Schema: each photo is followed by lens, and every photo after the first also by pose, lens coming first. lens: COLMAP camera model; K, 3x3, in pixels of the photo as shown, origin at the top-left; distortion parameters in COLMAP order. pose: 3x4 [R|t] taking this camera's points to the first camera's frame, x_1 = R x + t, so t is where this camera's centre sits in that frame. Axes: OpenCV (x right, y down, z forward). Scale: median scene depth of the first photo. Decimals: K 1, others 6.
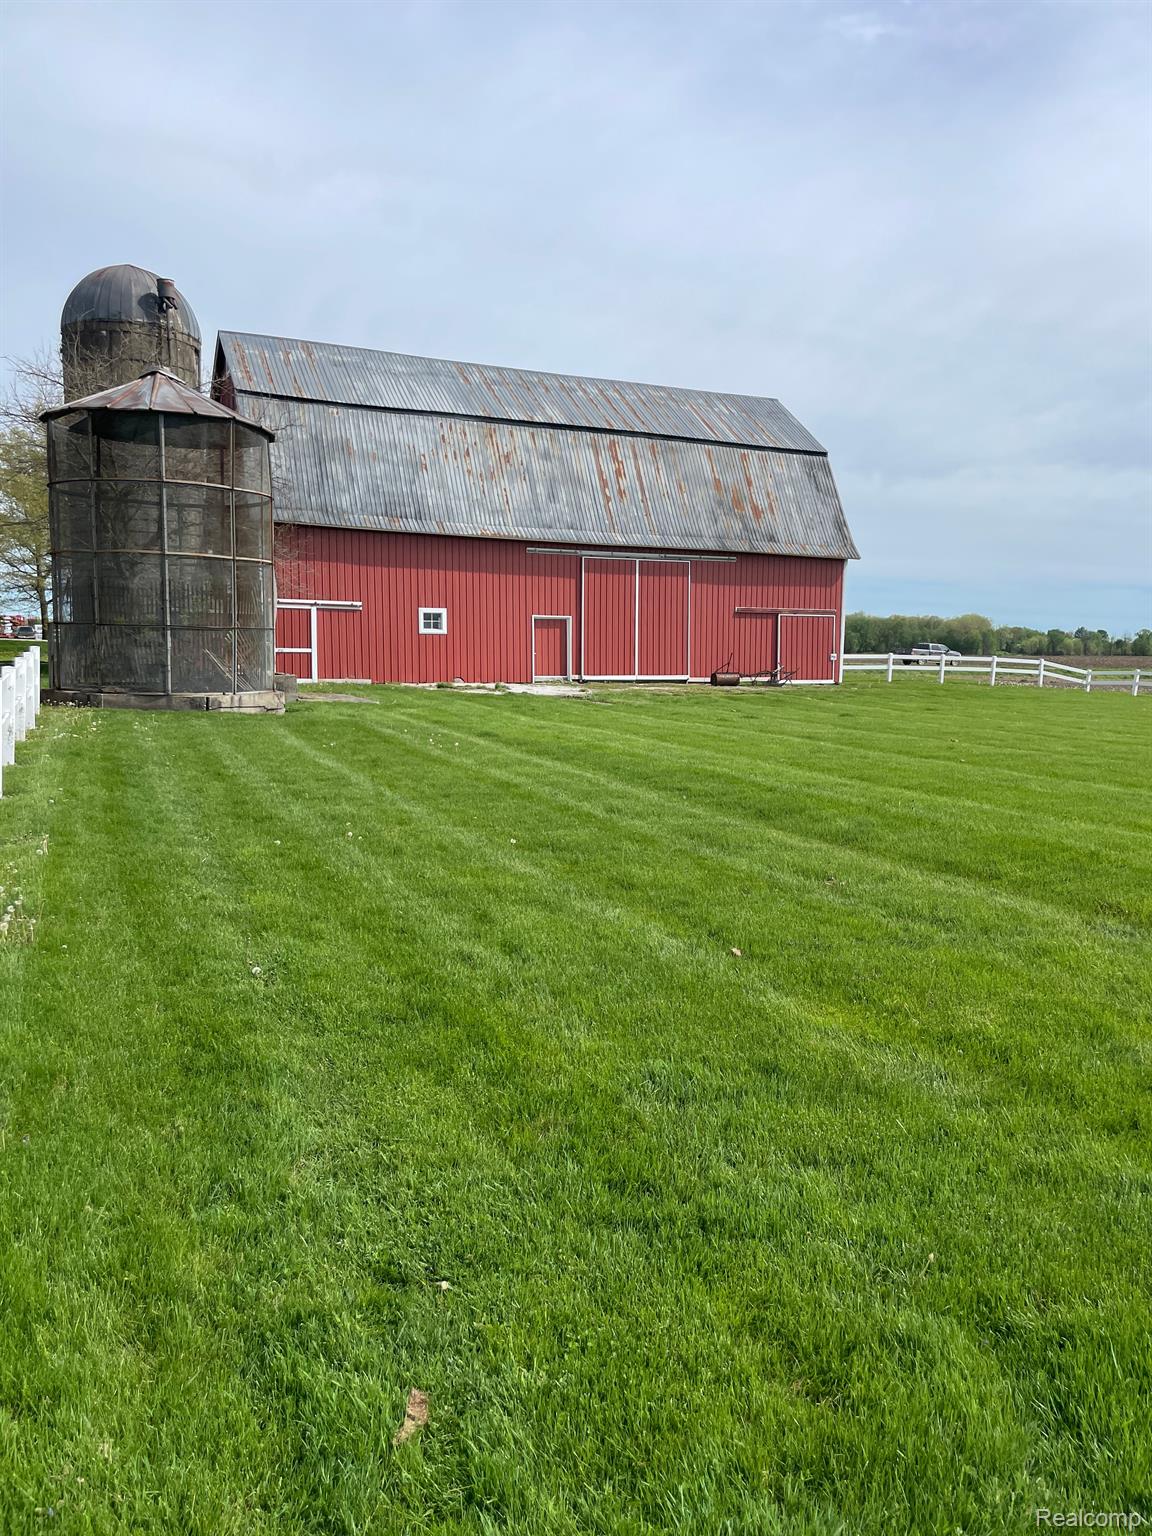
lens RADIAL K [[1170.9, 0, 576.3], [0, 1170.9, 772.8], [0, 0, 1]] dist [0.055305, -0.001388]
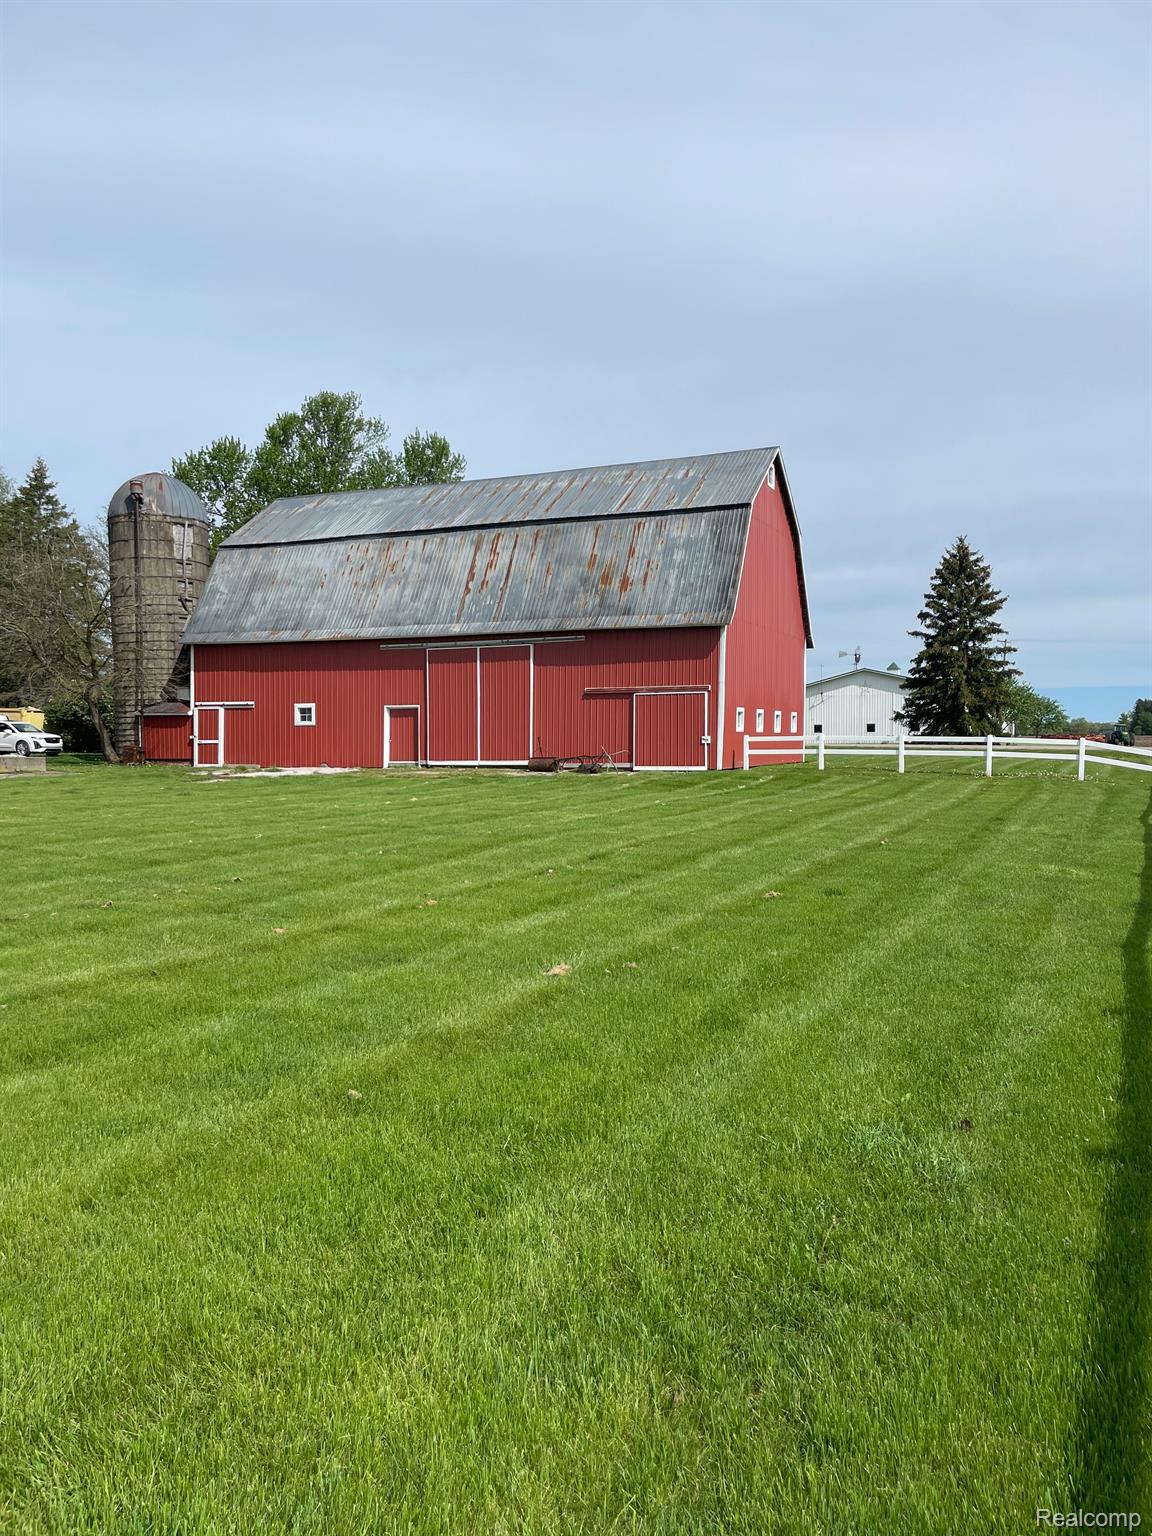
lens RADIAL K [[1170.9, 0, 576.0], [0, 1170.9, 766.4], [0, 0, 1]] dist [0.055305, -0.001388]
pose [[0.673287, -0.002435, -0.739378, 0.861325], [-0.065406, 0.995878, -0.062840, -0.021146], [0.736483, 0.090669, 0.670352, 0.394534]]
